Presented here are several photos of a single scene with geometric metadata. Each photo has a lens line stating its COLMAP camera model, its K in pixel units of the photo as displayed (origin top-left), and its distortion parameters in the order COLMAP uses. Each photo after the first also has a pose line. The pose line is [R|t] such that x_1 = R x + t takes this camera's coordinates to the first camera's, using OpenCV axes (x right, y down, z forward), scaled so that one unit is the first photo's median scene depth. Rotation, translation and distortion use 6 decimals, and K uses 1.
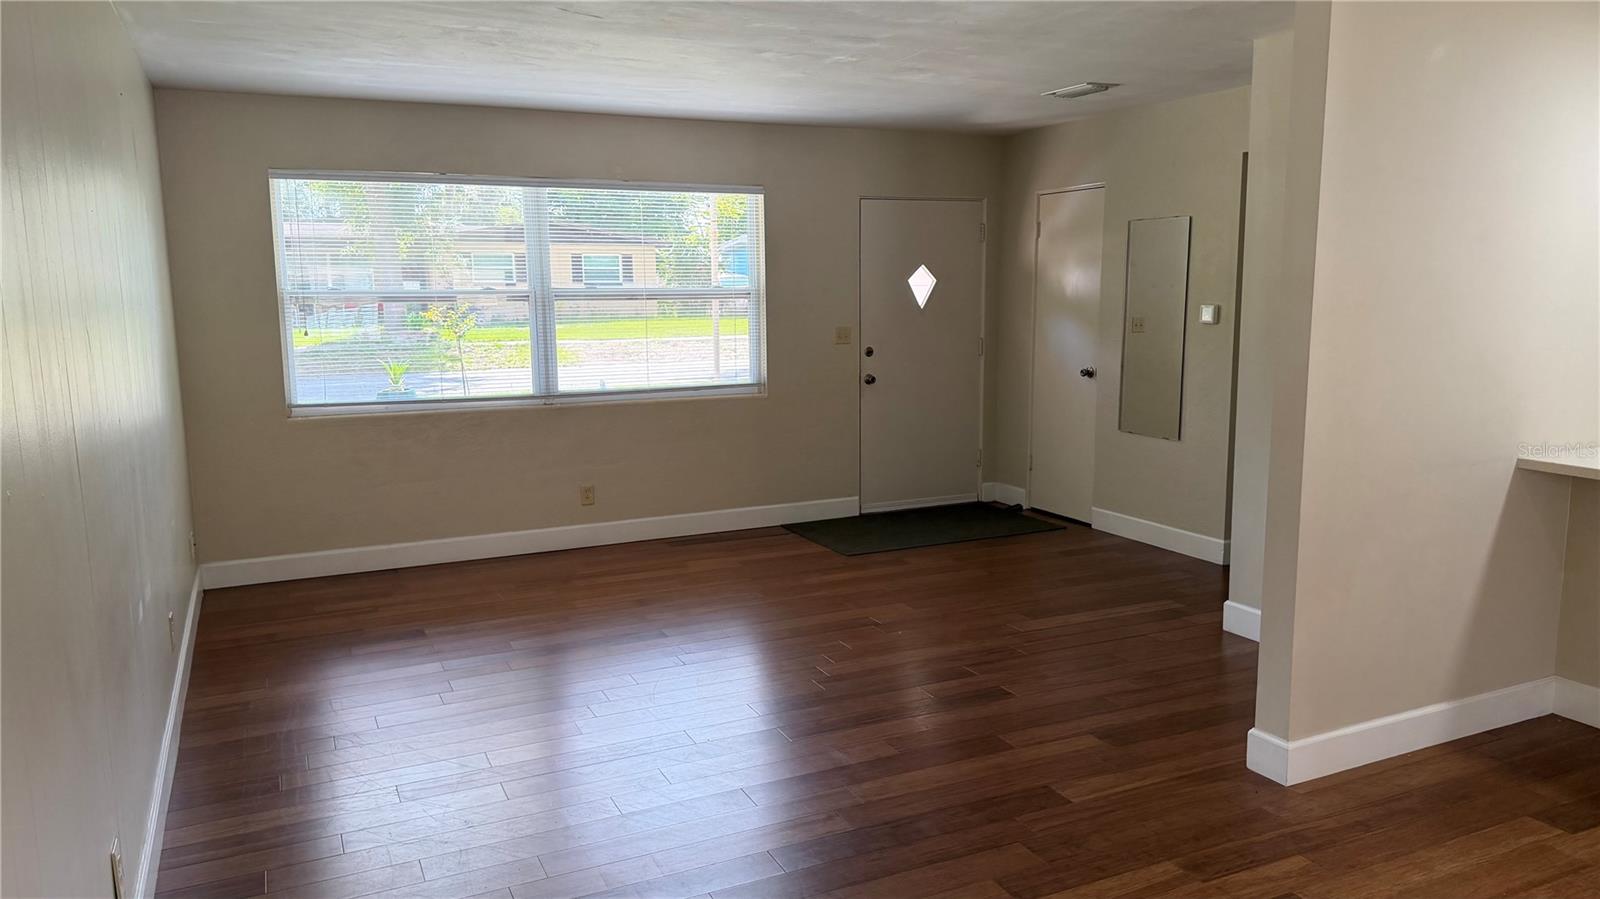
lens RADIAL K [[1125.6, 0, 802.9], [0, 1125.6, 455.9], [0, 0, 1]] dist [0.149157, -0.289313]
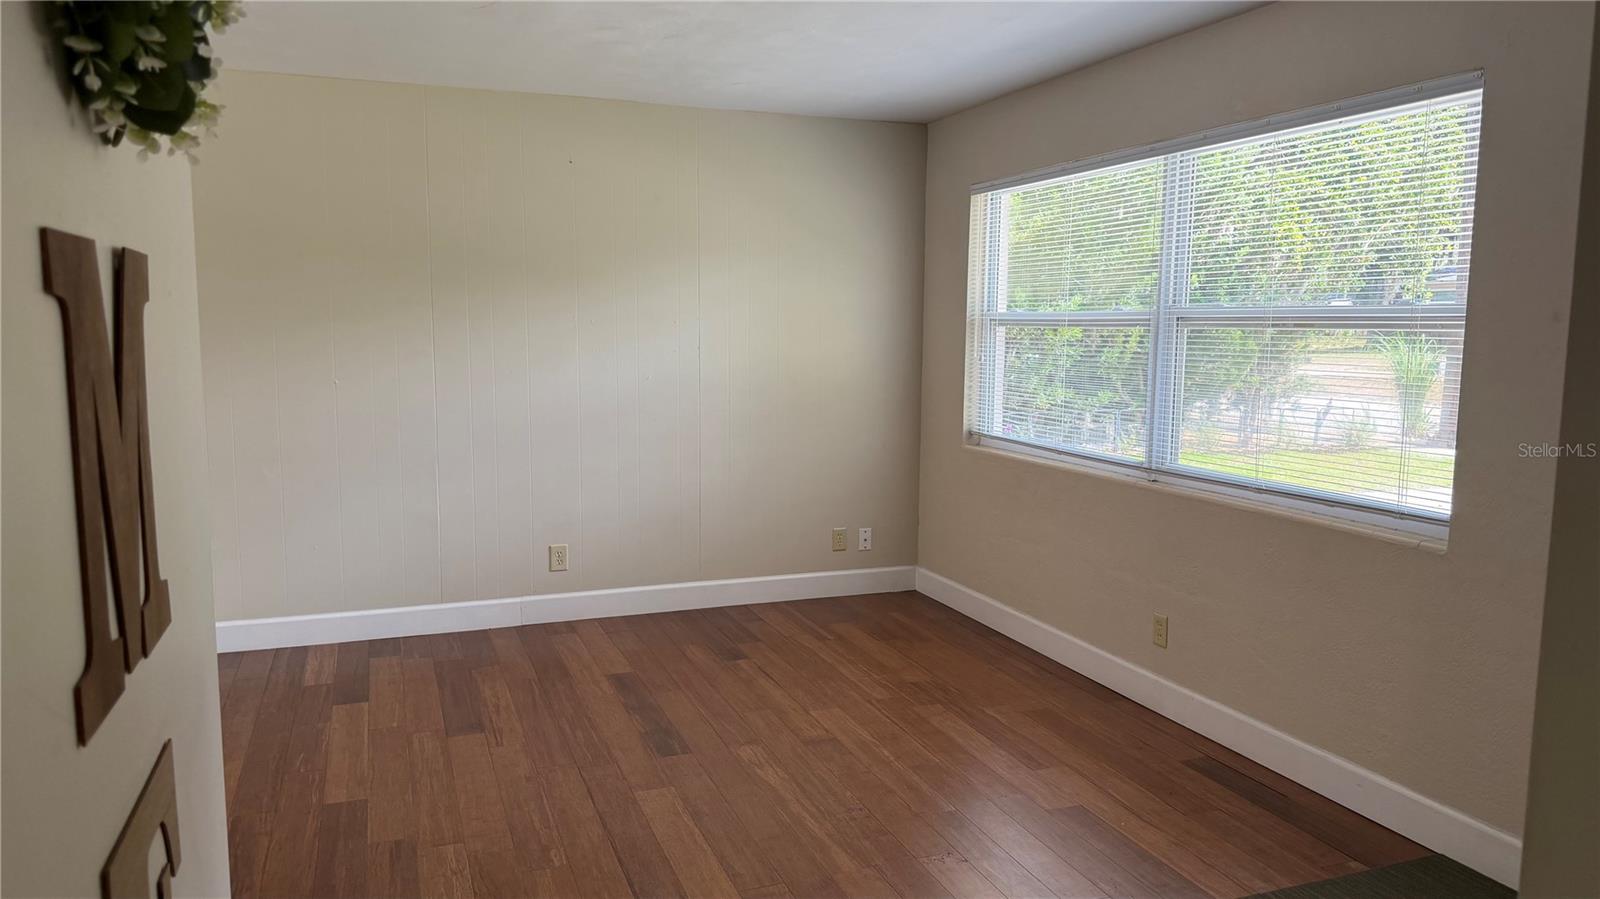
lens RADIAL K [[1125.6, 0, 802.9], [0, 1125.6, 455.9], [0, 0, 1]] dist [0.149157, -0.289313]
pose [[-0.090021, 0.127434, -0.987753, 0.452295], [-0.153819, 0.978101, 0.140207, -0.121196], [0.983990, 0.164557, -0.068448, 0.827795]]
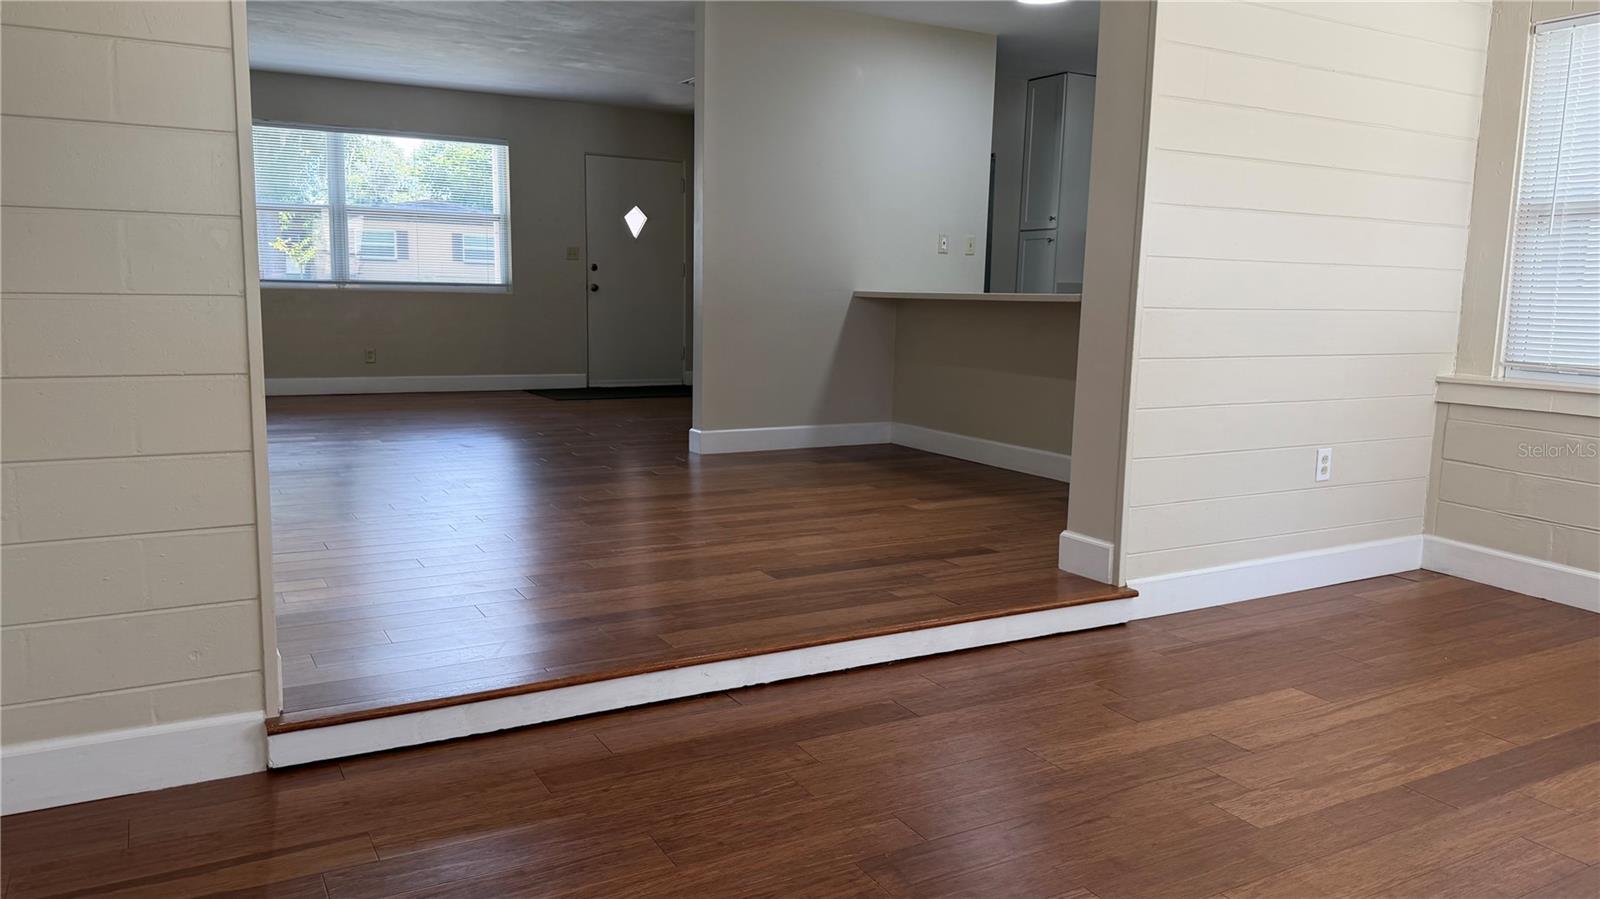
lens RADIAL K [[1125.6, 0, 802.9], [0, 1125.6, 455.9], [0, 0, 1]] dist [0.149157, -0.289313]
pose [[0.996836, 0.019427, 0.077069, 0.232047], [-0.019080, 0.999804, -0.005231, 0.154396], [-0.077156, 0.003744, 0.997012, -0.438968]]
